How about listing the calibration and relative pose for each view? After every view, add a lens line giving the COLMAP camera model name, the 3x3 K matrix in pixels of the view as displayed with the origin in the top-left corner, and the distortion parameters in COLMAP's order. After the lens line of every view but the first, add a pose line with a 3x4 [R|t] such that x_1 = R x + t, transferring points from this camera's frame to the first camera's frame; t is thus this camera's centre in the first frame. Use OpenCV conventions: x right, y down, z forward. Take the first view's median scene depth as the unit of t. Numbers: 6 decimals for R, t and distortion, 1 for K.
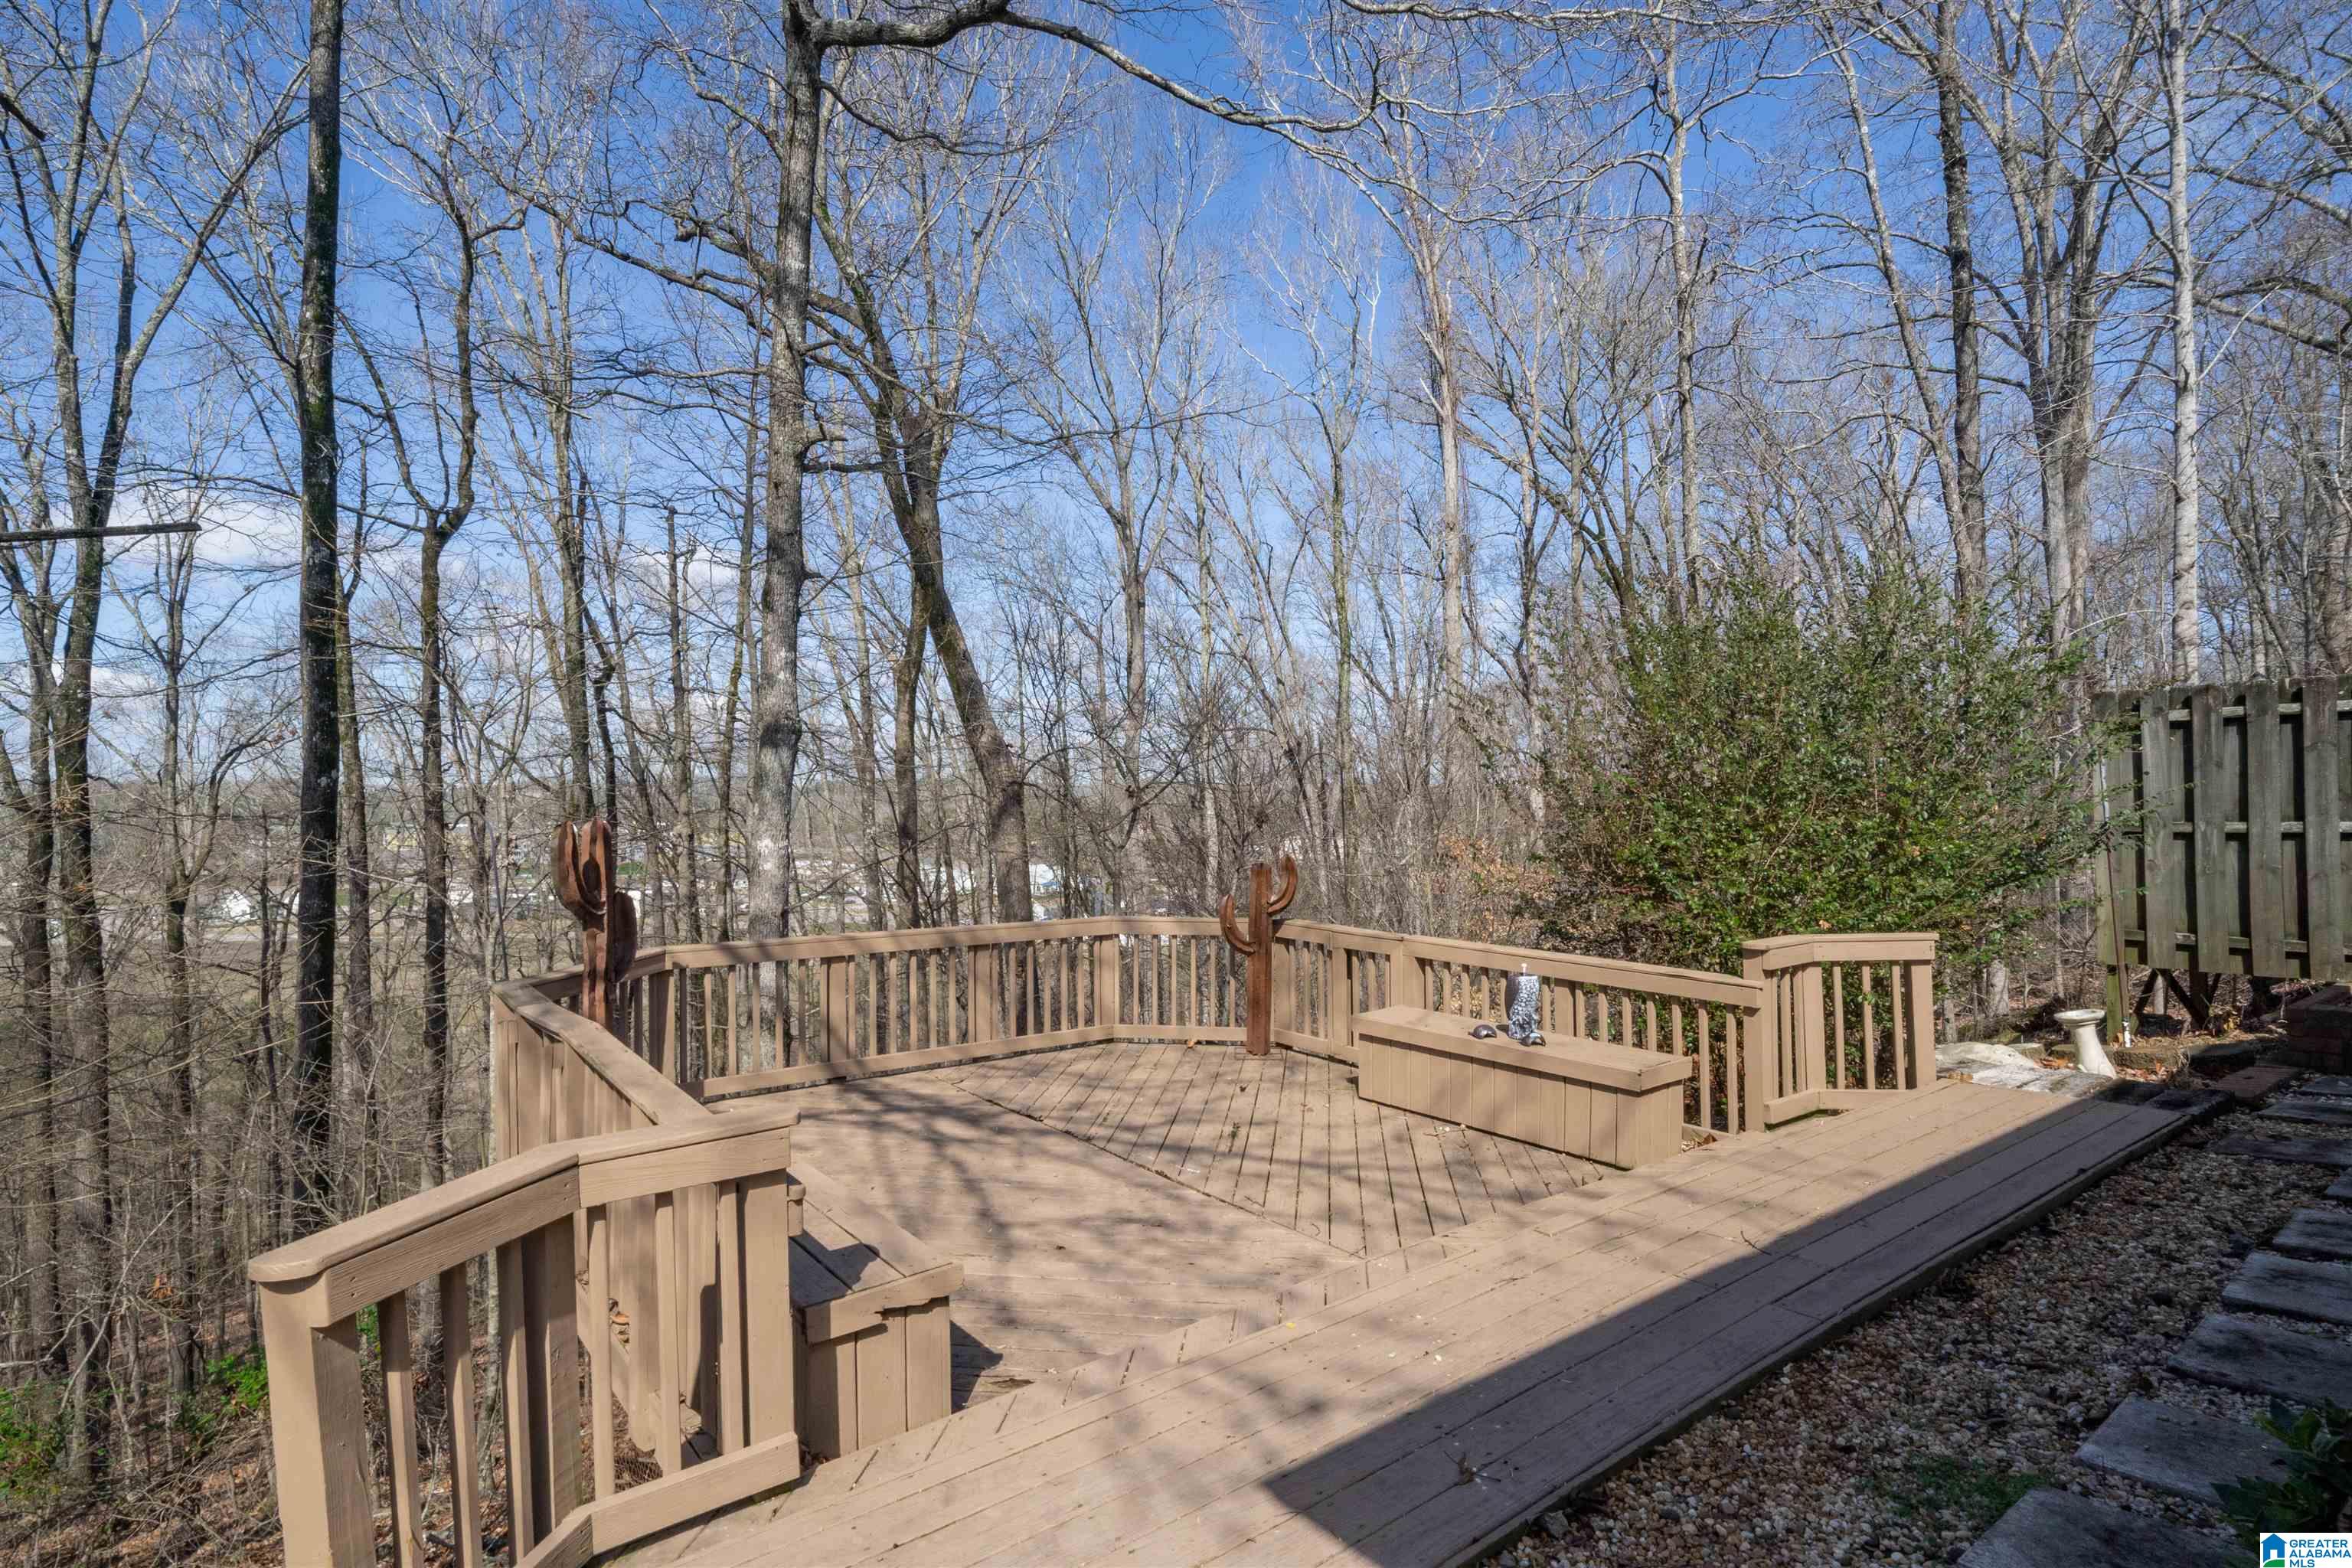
lens RADIAL K [[1186.6, 0, 1174.7], [0, 1186.6, 819.7], [0, 0, 1]] dist [0.030079, 0.000057]
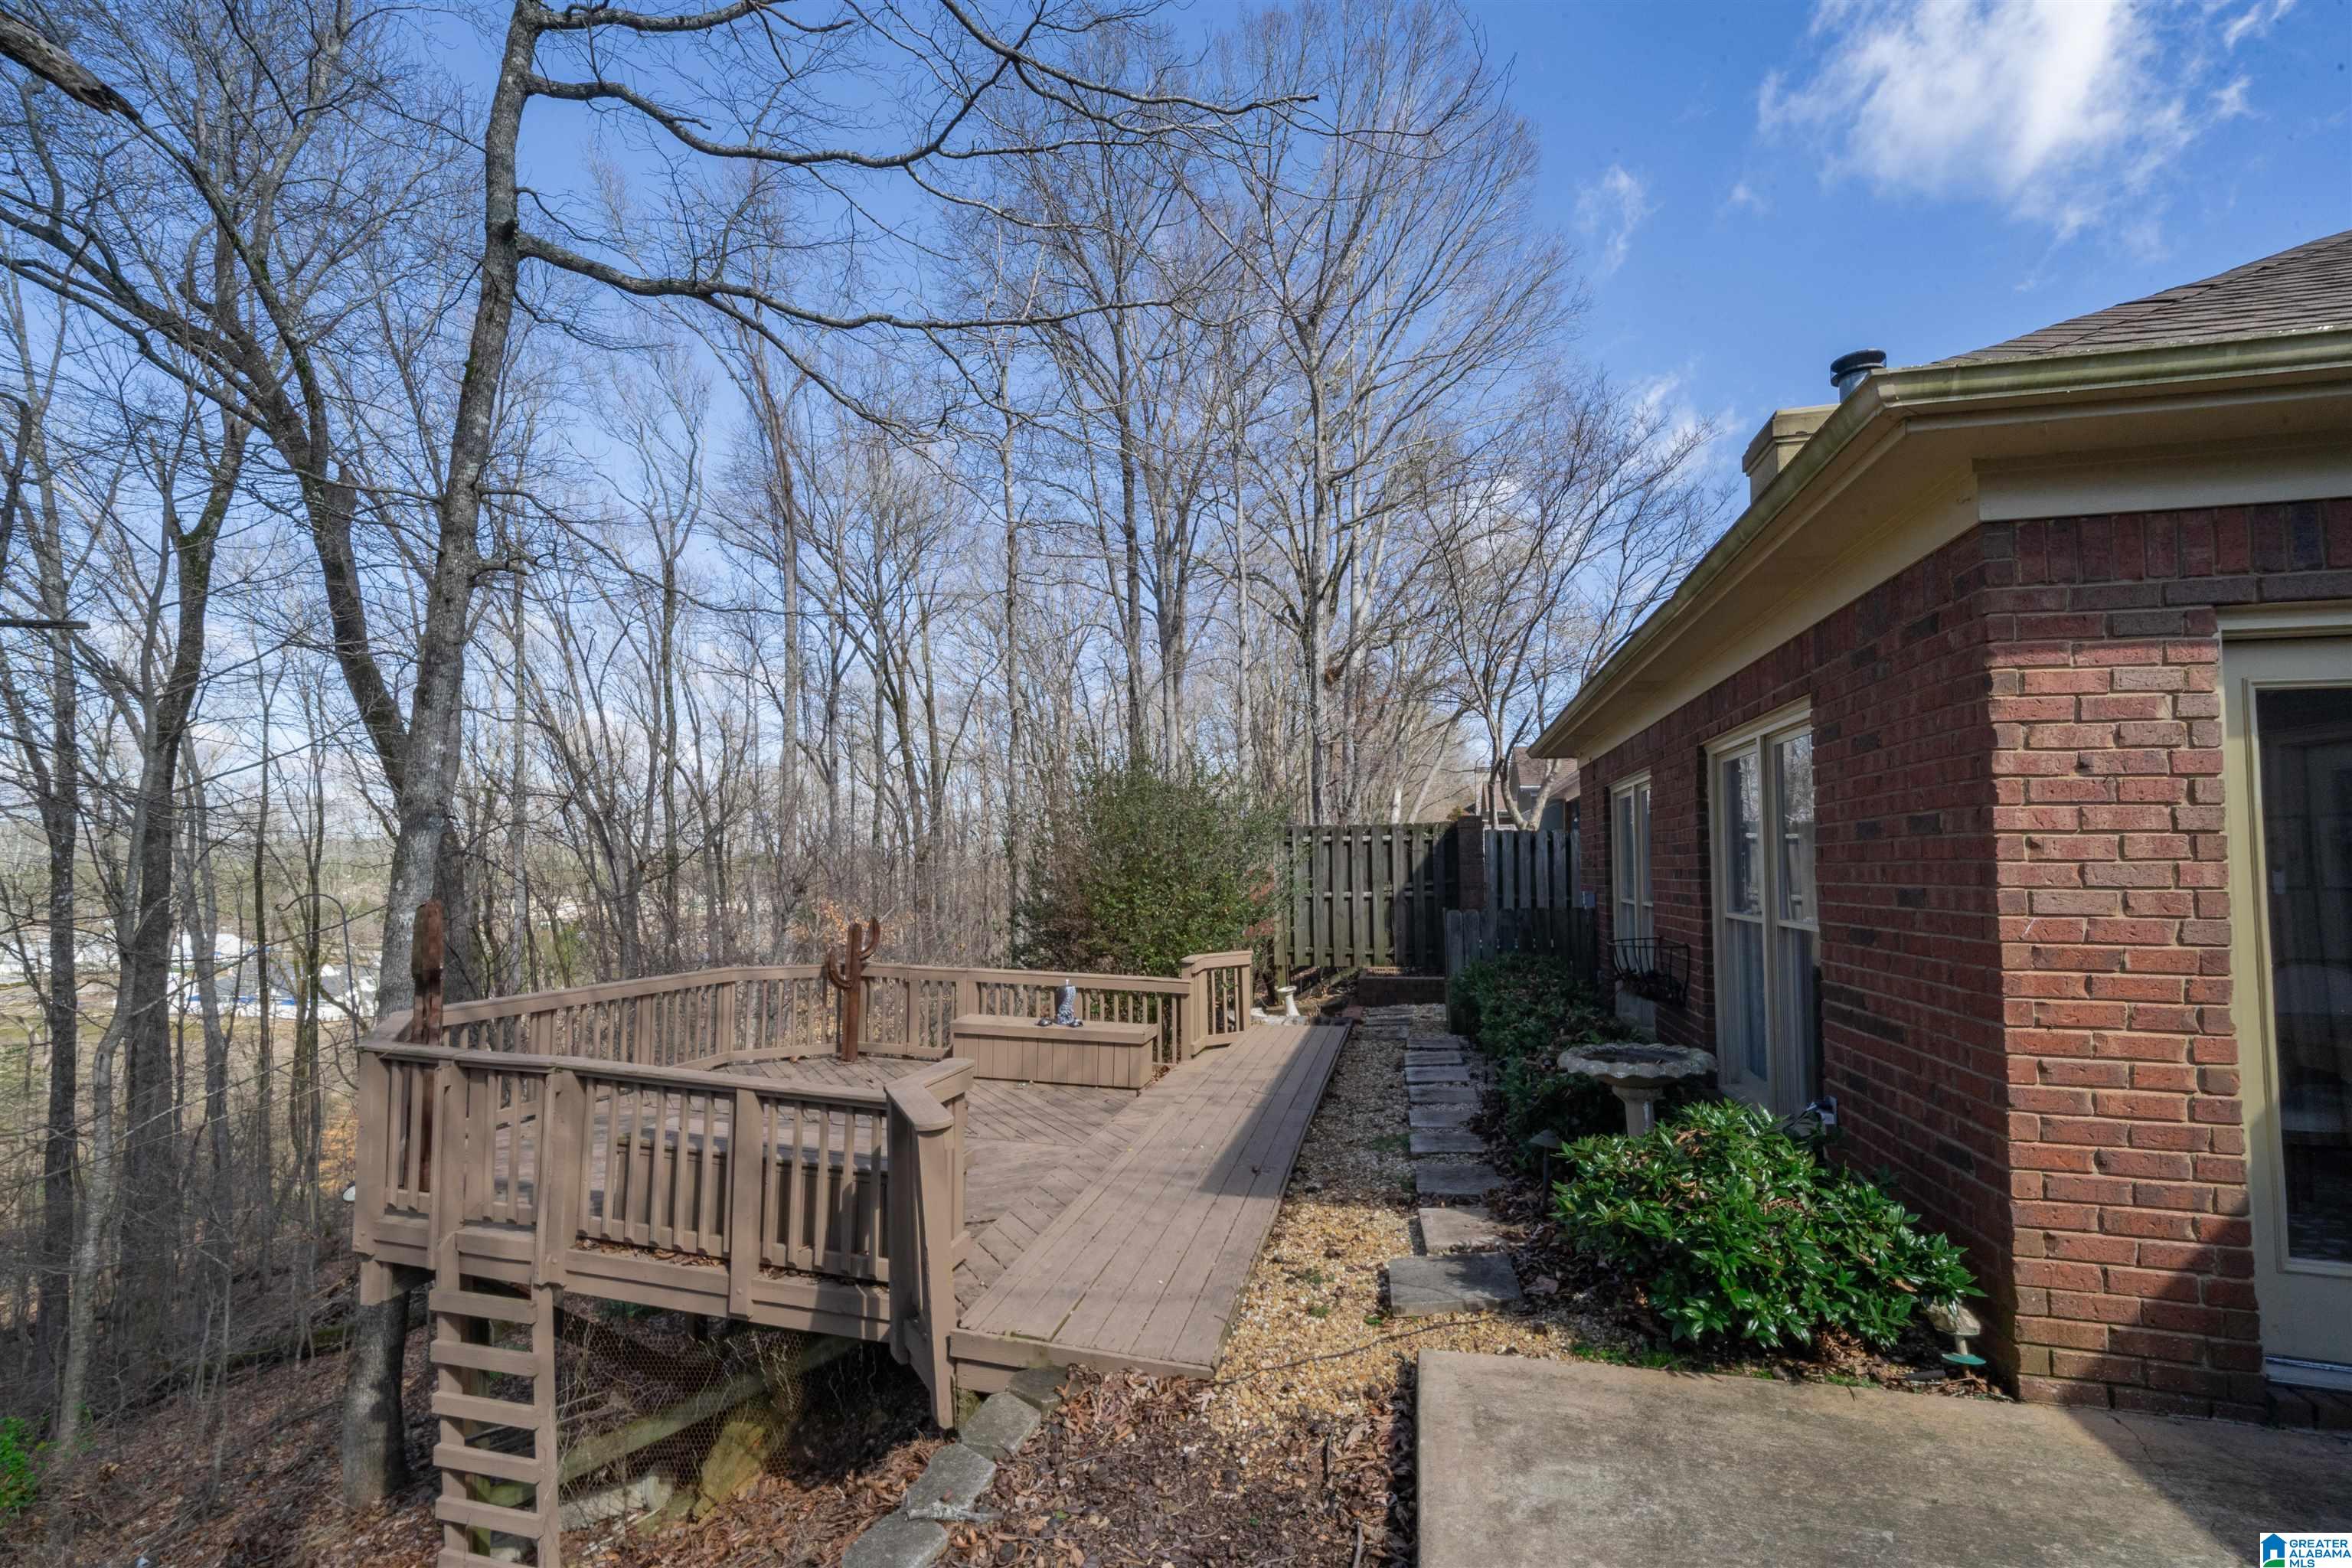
lens RADIAL K [[1013.9, 0, 1165.5], [0, 1013.9, 818.8], [0, 0, 1]] dist [-0.000294, 0.004157]
pose [[0.781645, 0.041565, 0.622337, -0.496641], [-0.003765, 0.998073, -0.061931, -0.017383], [-0.623712, 0.046064, 0.780296, -0.213729]]
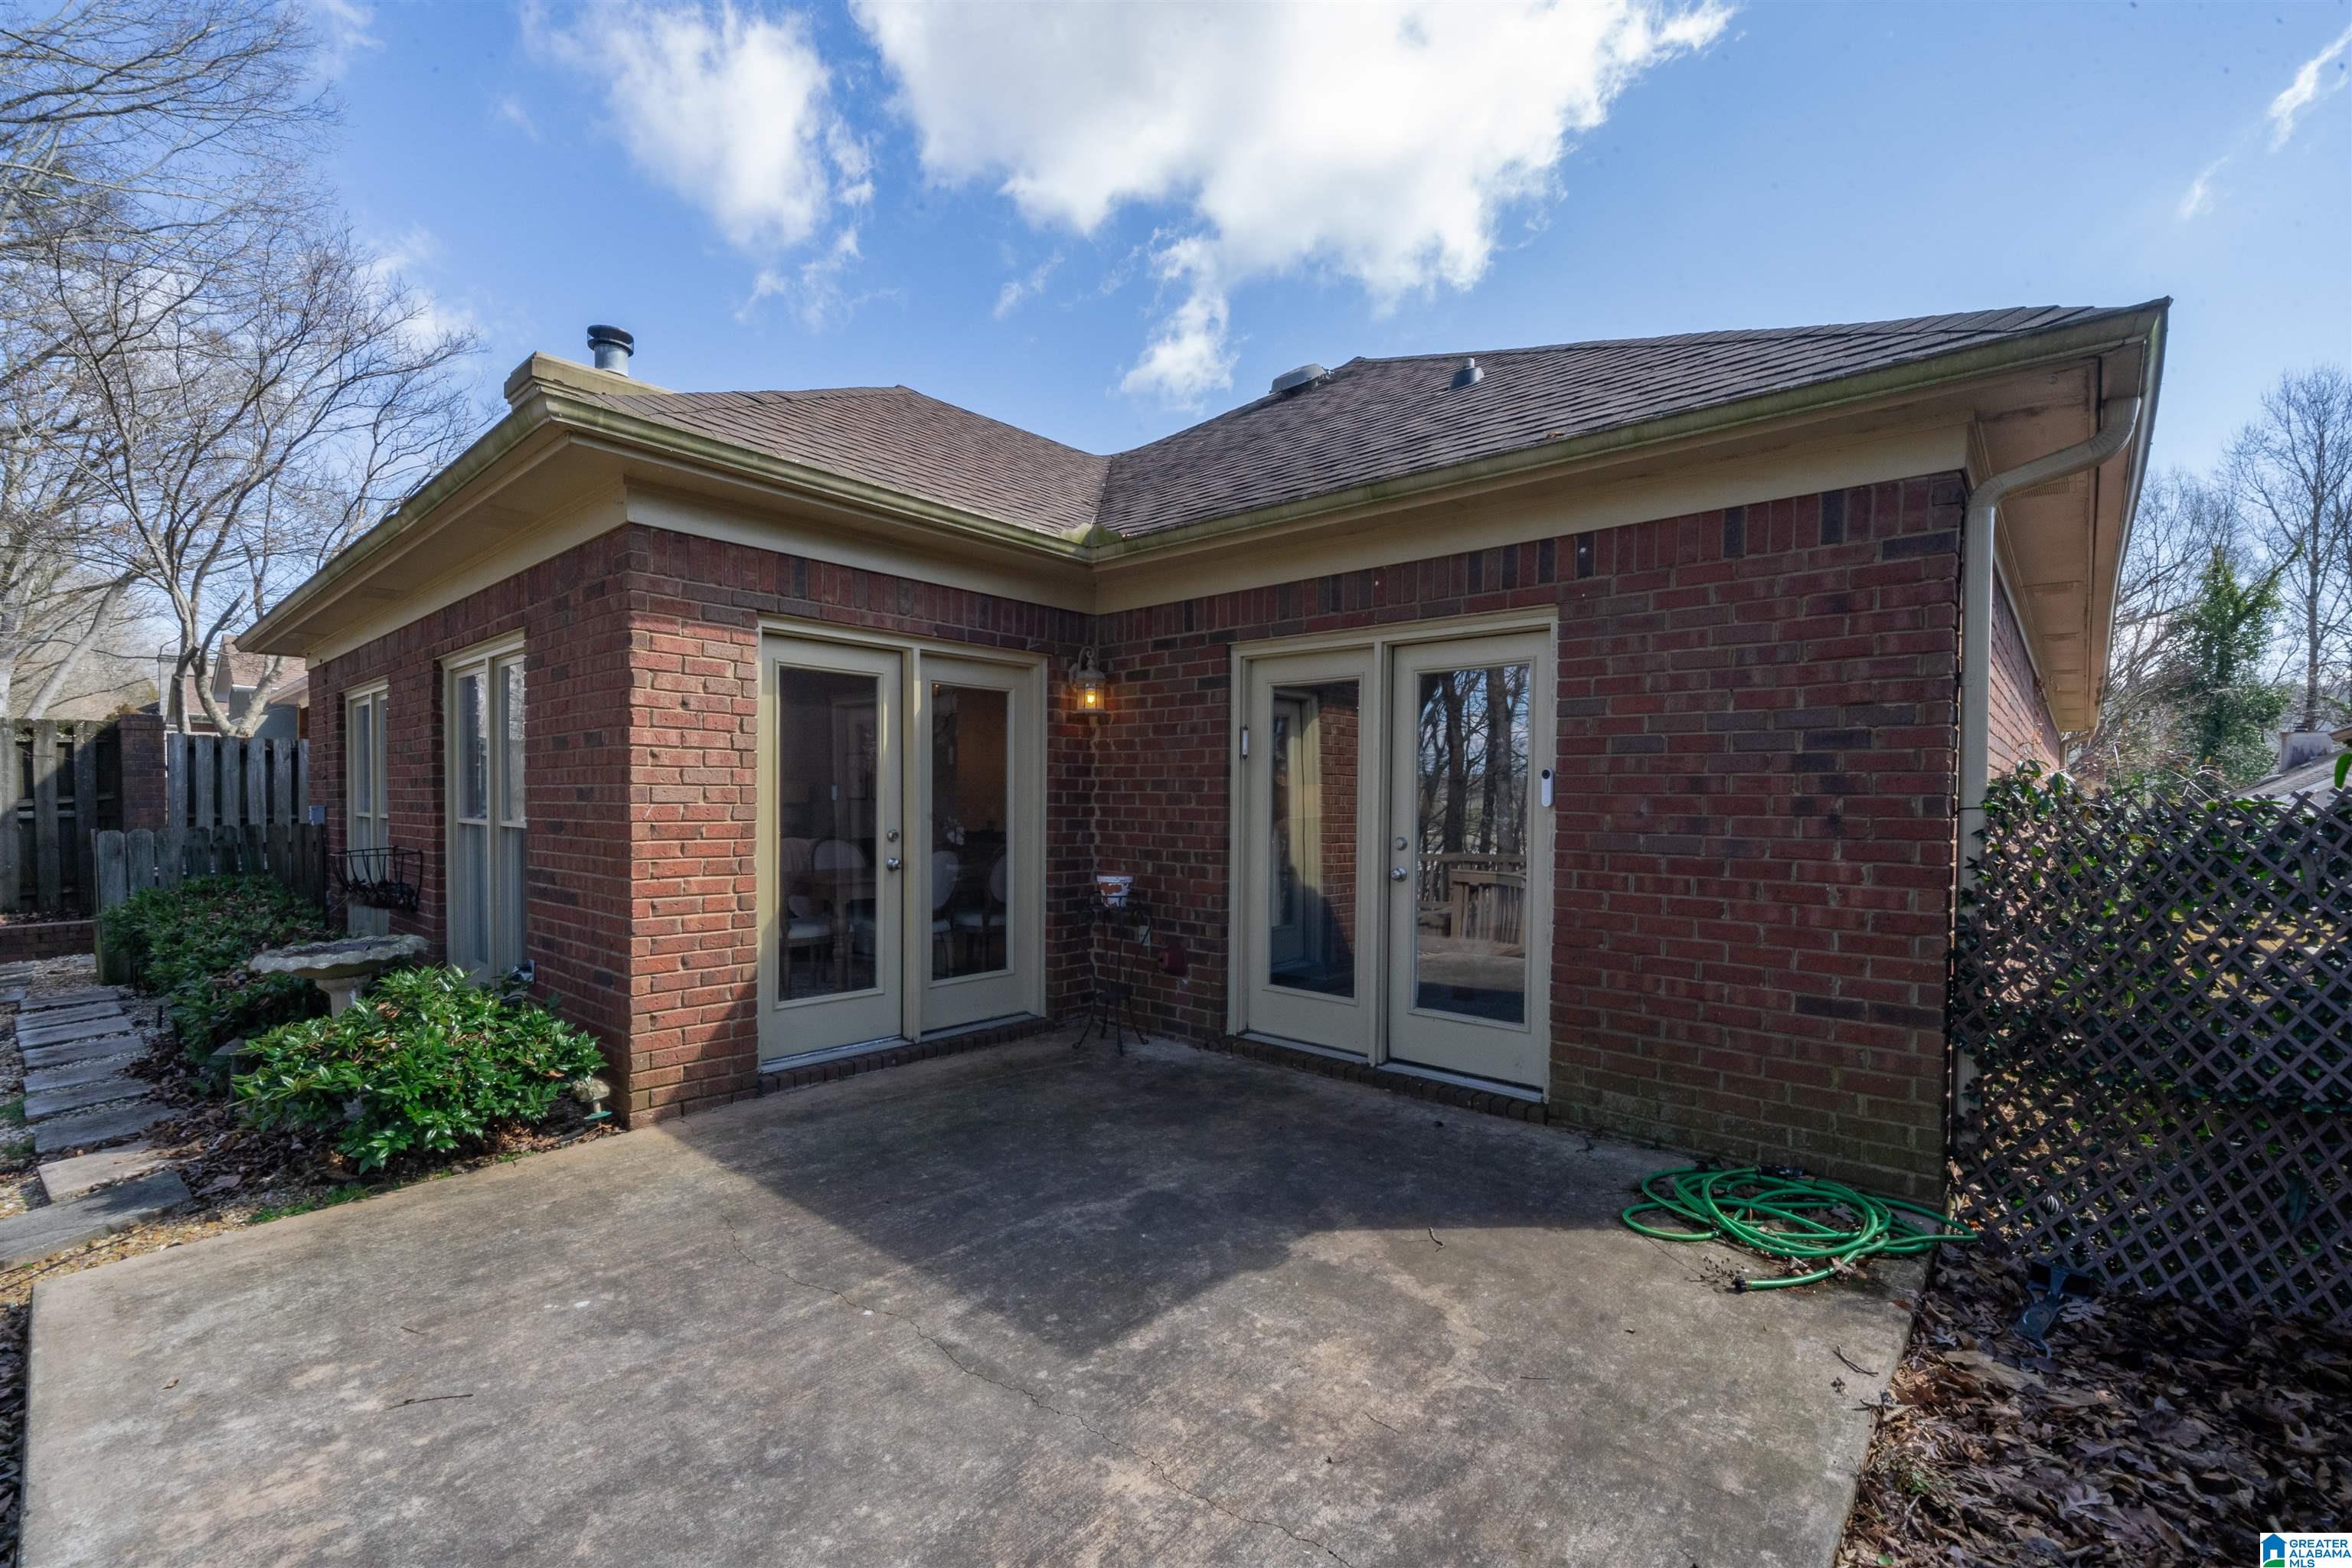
lens RADIAL K [[1013.9, 0, 1165.5], [0, 1013.9, 818.8], [0, 0, 1]] dist [-0.000294, 0.004157]
pose [[-0.176523, -0.010718, 0.984238, -0.622423], [0.003381, 0.999928, 0.011496, 0.000065], [-0.984291, 0.005357, -0.176474, -0.314515]]
